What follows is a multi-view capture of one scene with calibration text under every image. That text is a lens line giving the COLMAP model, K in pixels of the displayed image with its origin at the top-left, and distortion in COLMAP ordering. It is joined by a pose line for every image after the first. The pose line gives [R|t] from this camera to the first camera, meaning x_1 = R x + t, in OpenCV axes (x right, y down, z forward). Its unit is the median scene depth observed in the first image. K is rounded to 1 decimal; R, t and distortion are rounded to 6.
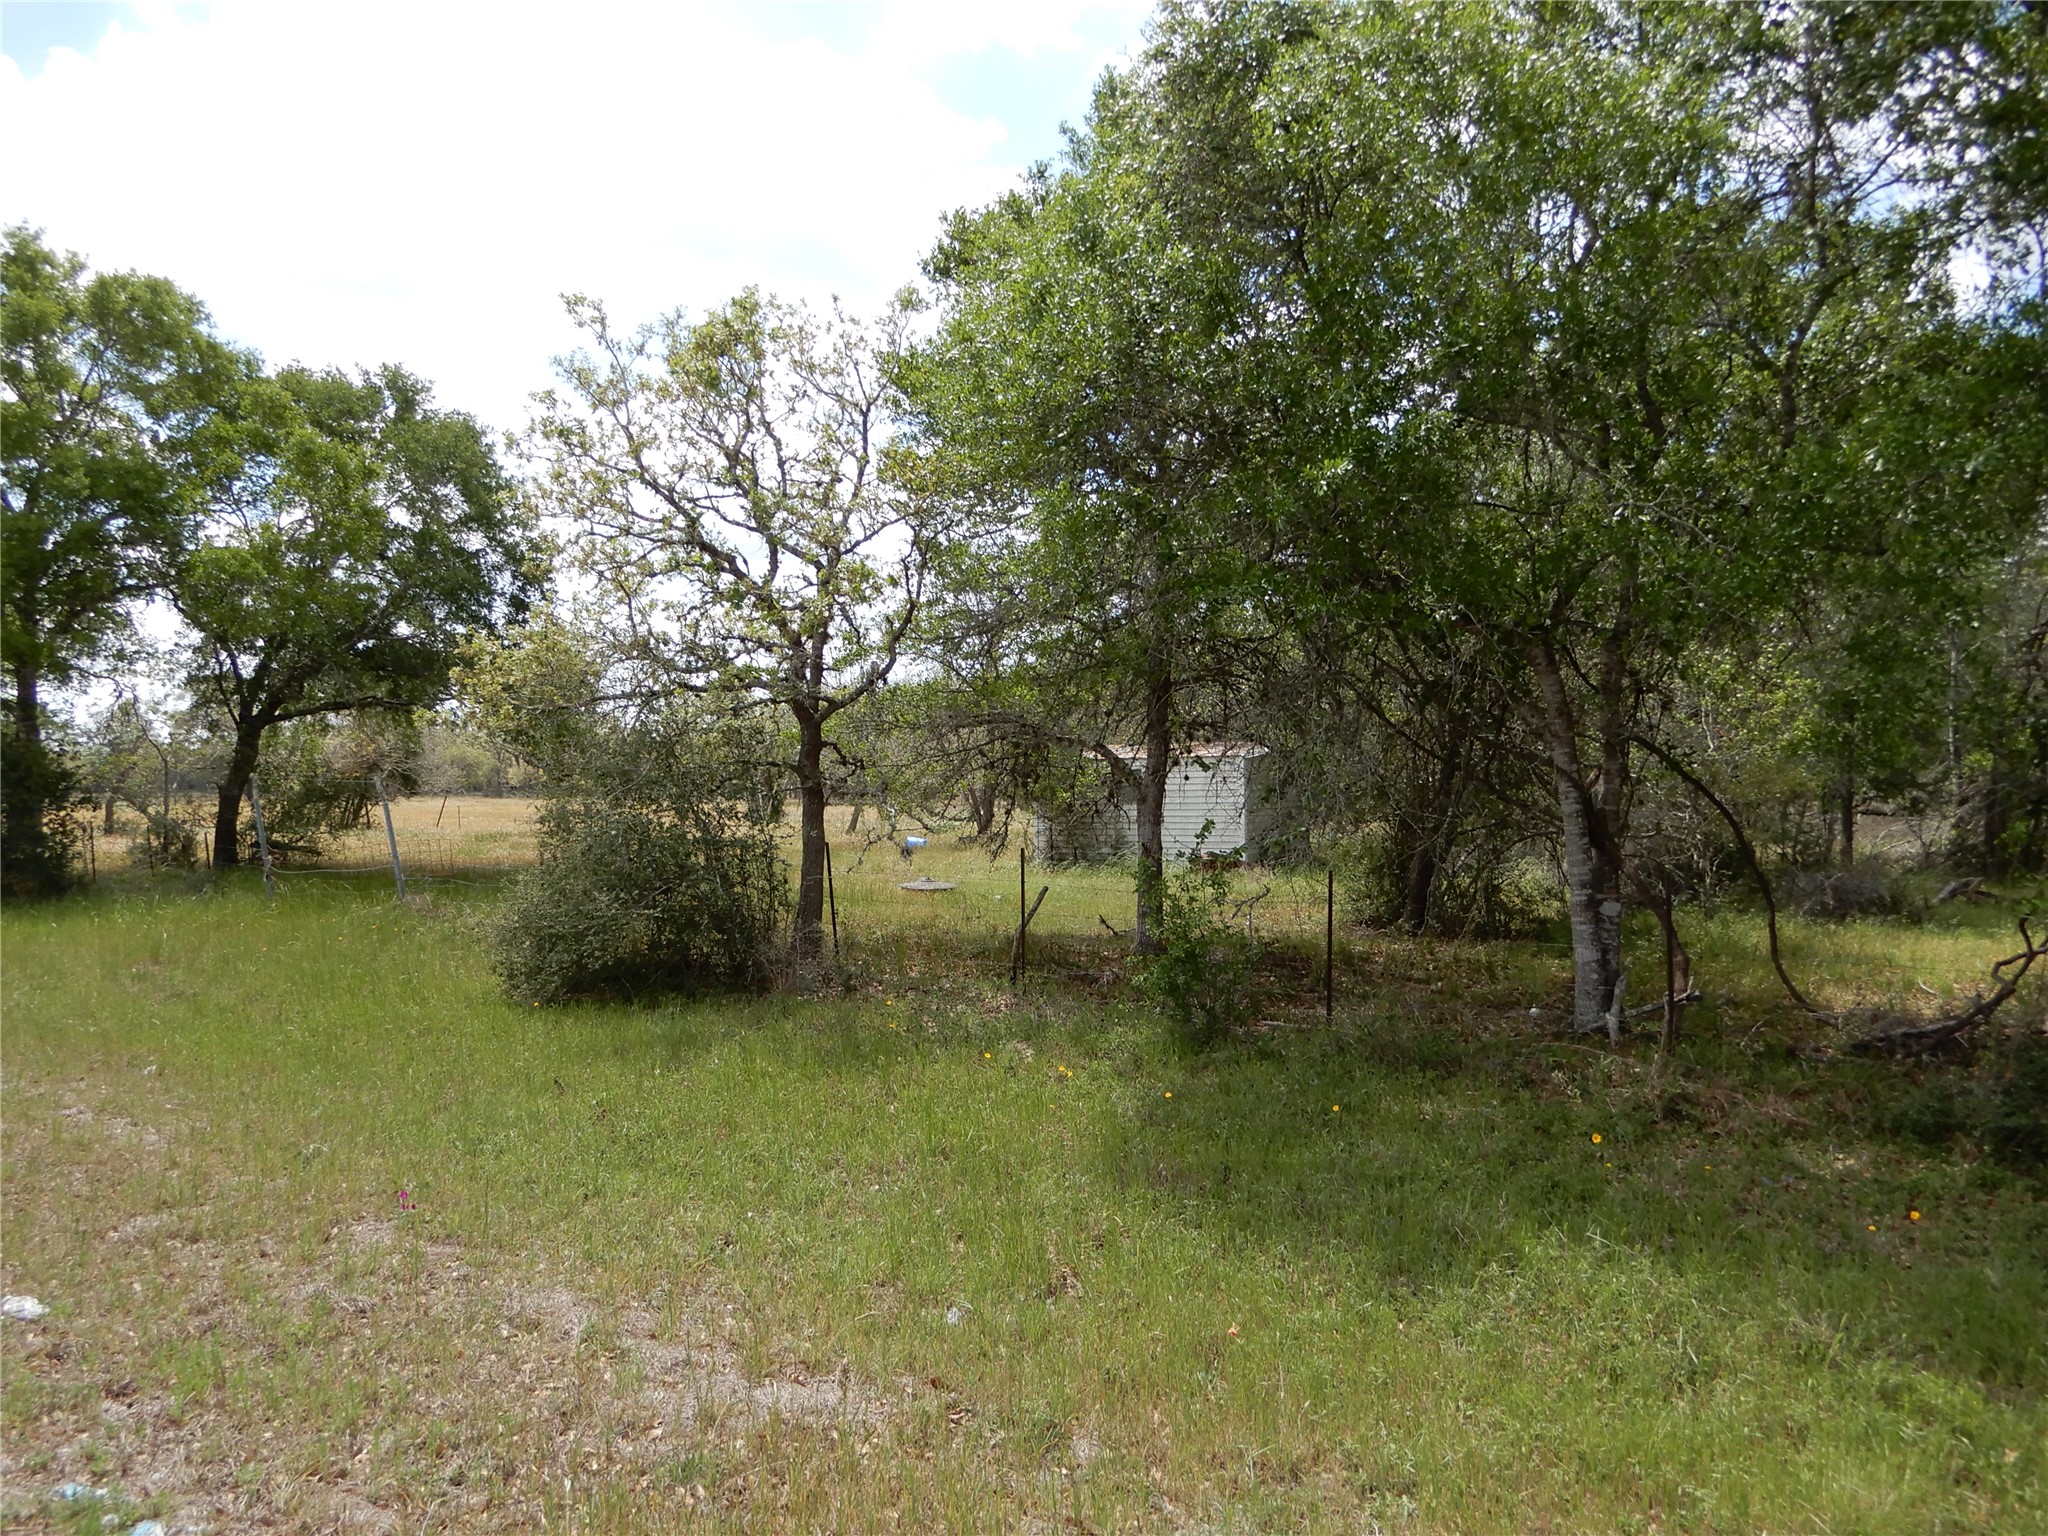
lens RADIAL K [[1430.6, 0, 1036.2], [0, 1430.6, 701.9], [0, 0, 1]] dist [0.001116, 0.001253]
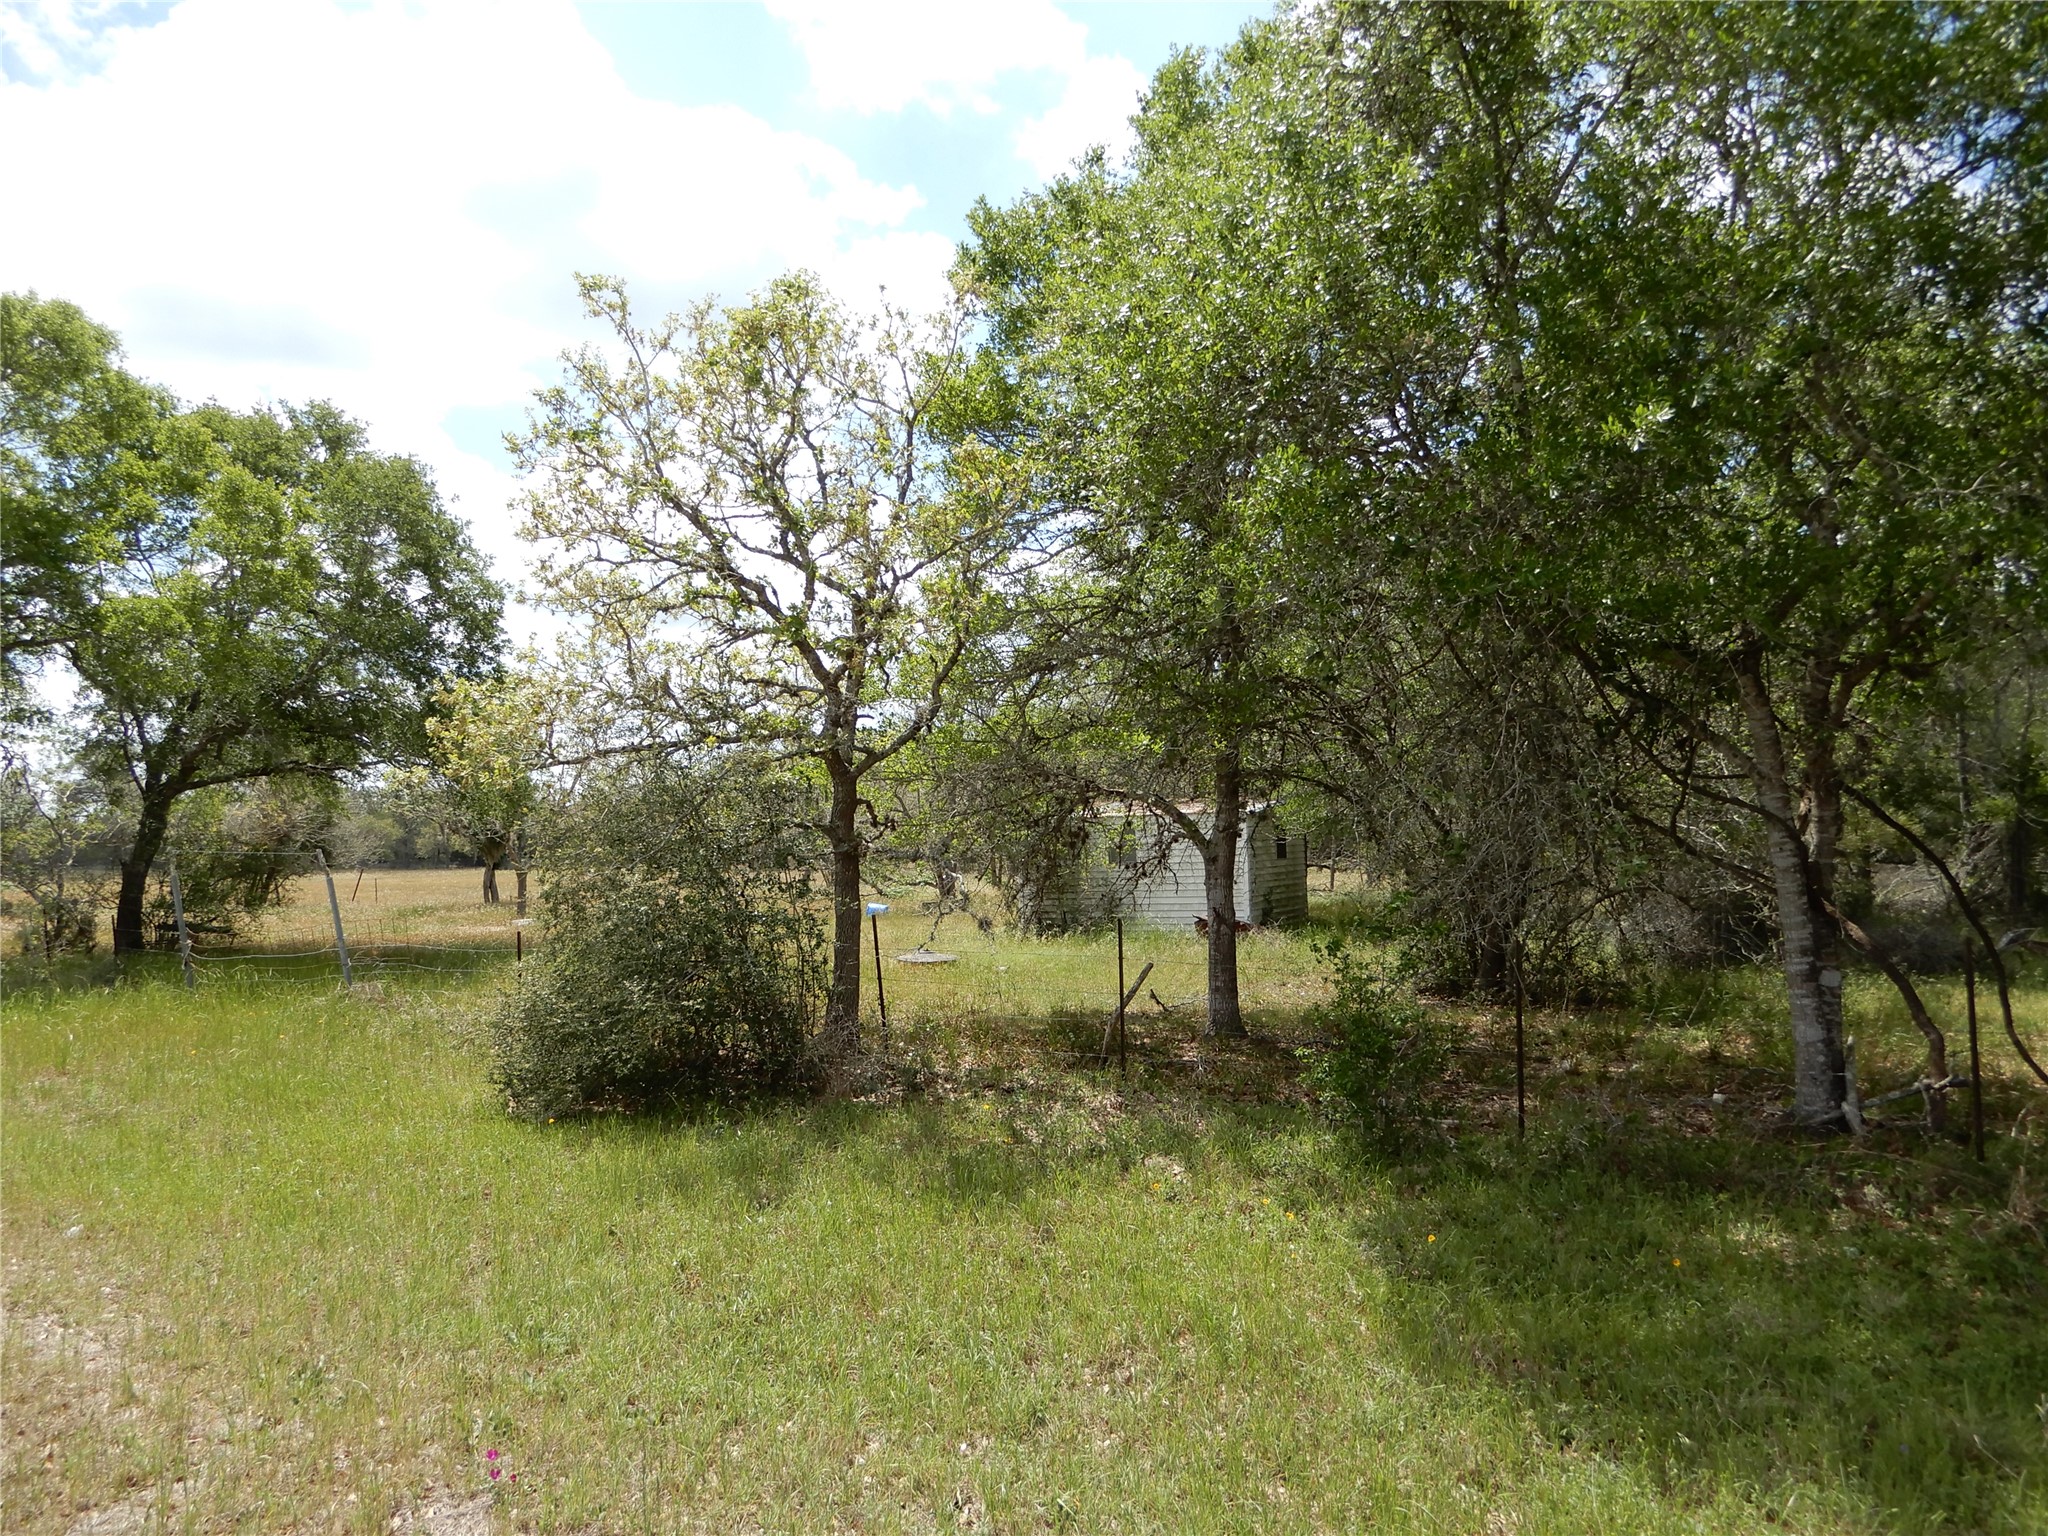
lens RADIAL K [[1413.5, 0, 1019.7], [0, 1413.5, 709.5], [0, 0, 1]] dist [0.007770, -0.004815]
pose [[0.998412, -0.010189, 0.055404, -0.093390], [0.012356, 0.999166, -0.038913, 0.007541], [-0.054961, 0.039536, 0.997705, 0.123658]]
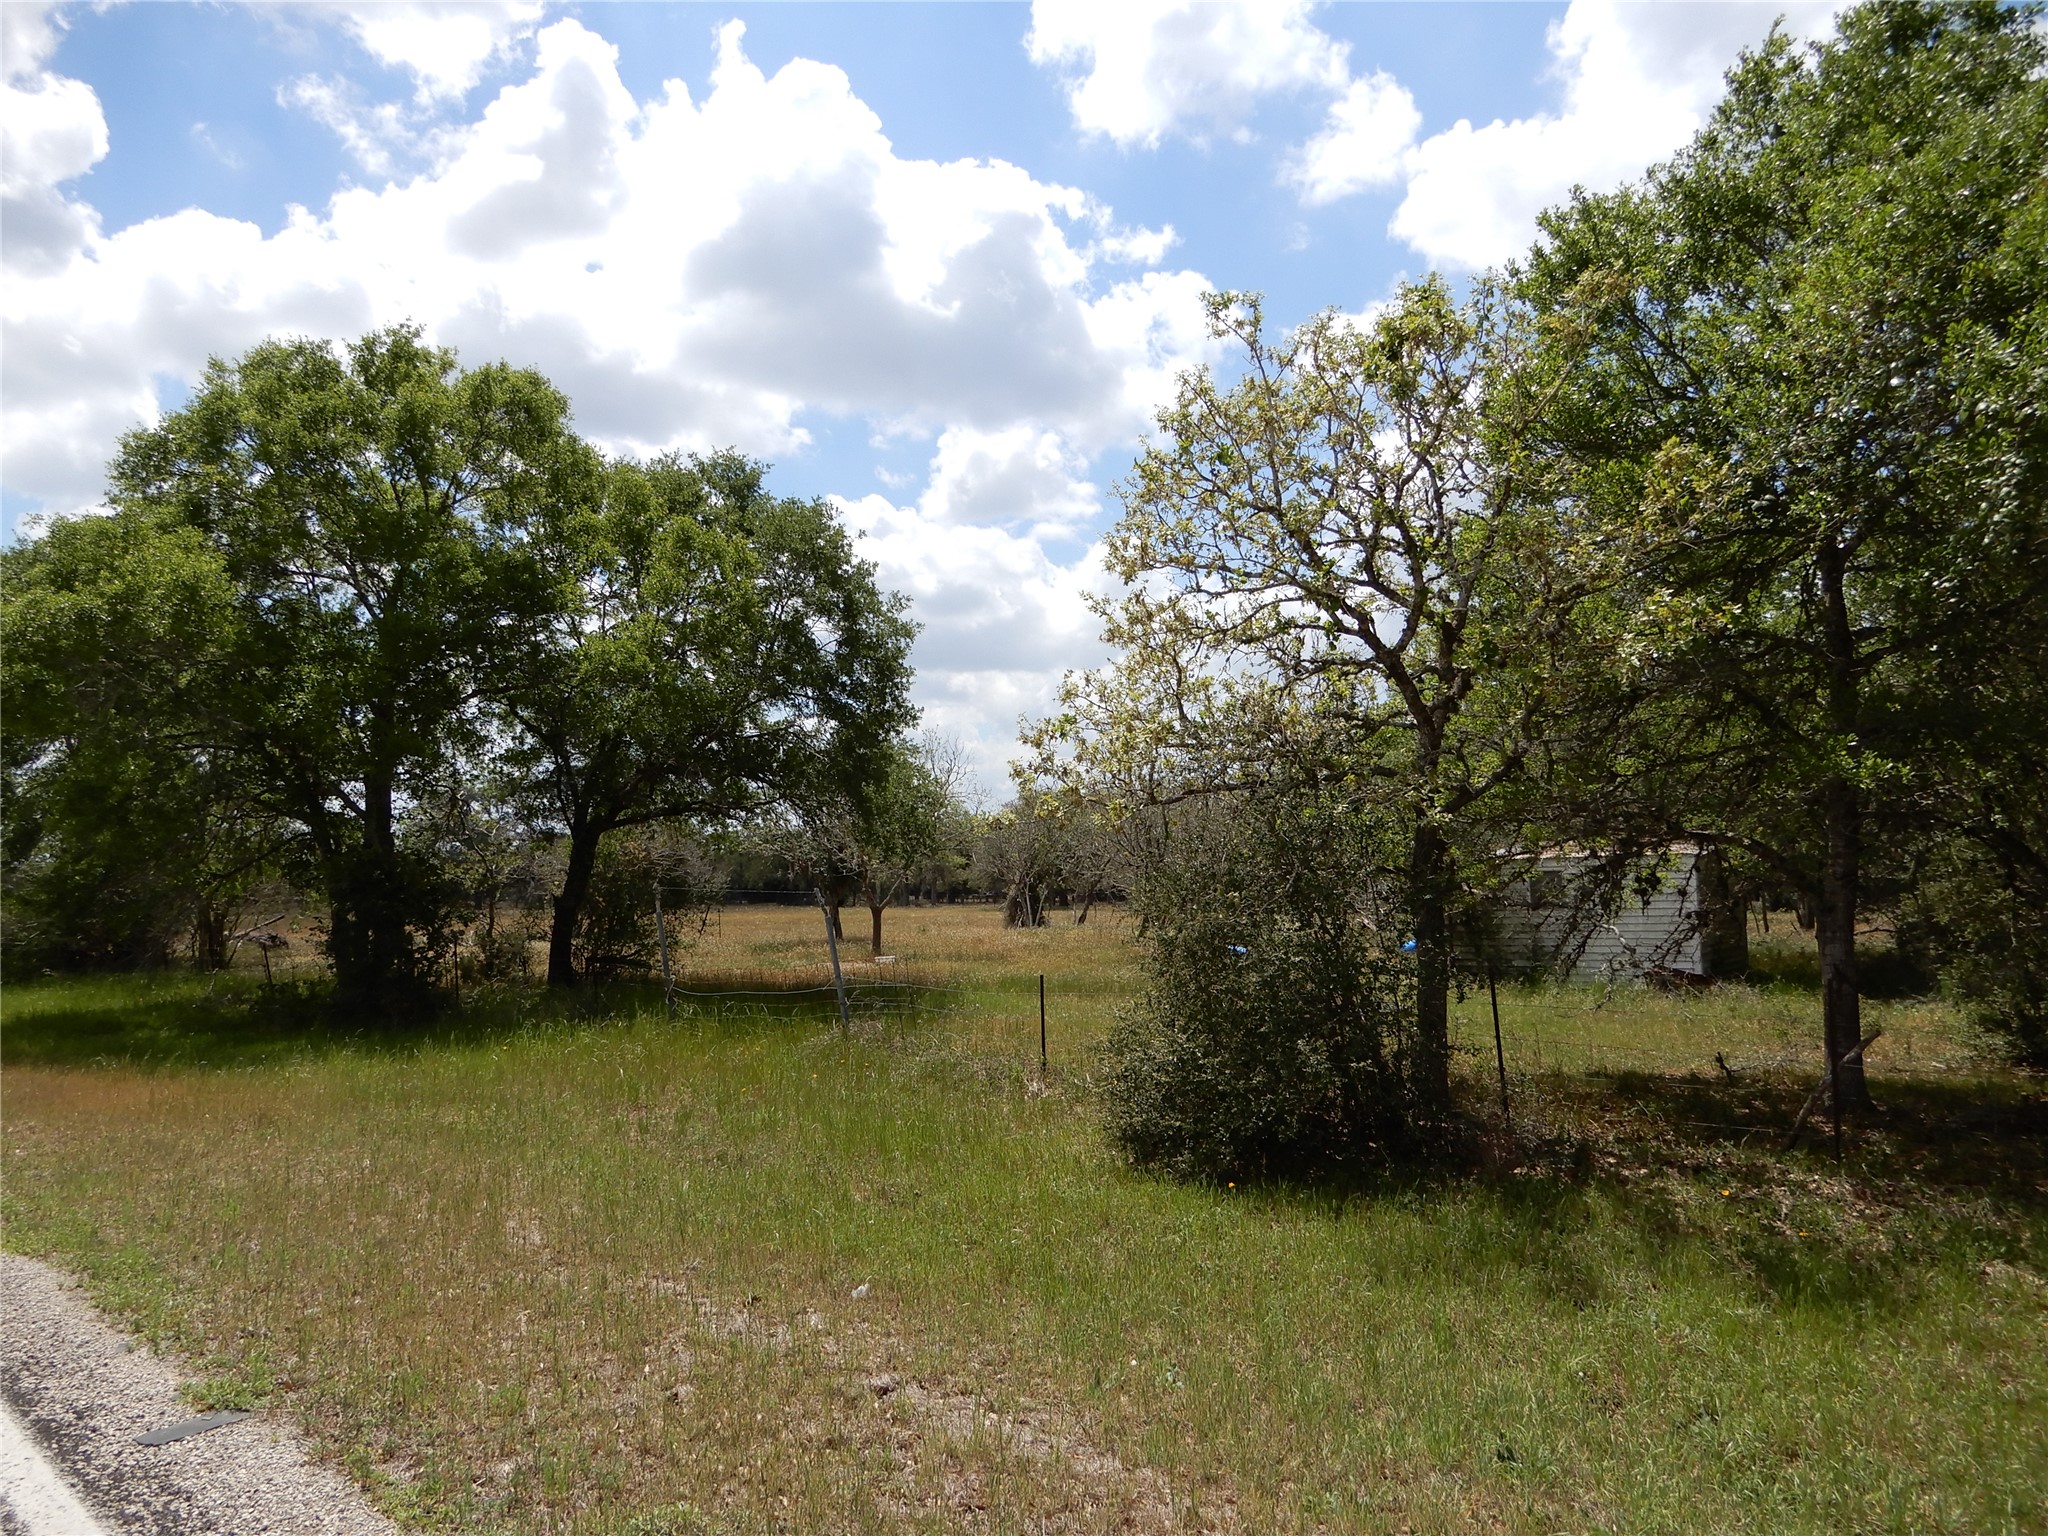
lens RADIAL K [[1430.6, 0, 1036.2], [0, 1430.6, 701.9], [0, 0, 1]] dist [0.001116, 0.001253]
pose [[0.993454, -0.023631, -0.111762, -0.274838], [0.015582, 0.997258, -0.072350, 0.004277], [0.113165, 0.070135, 0.991098, 0.154101]]
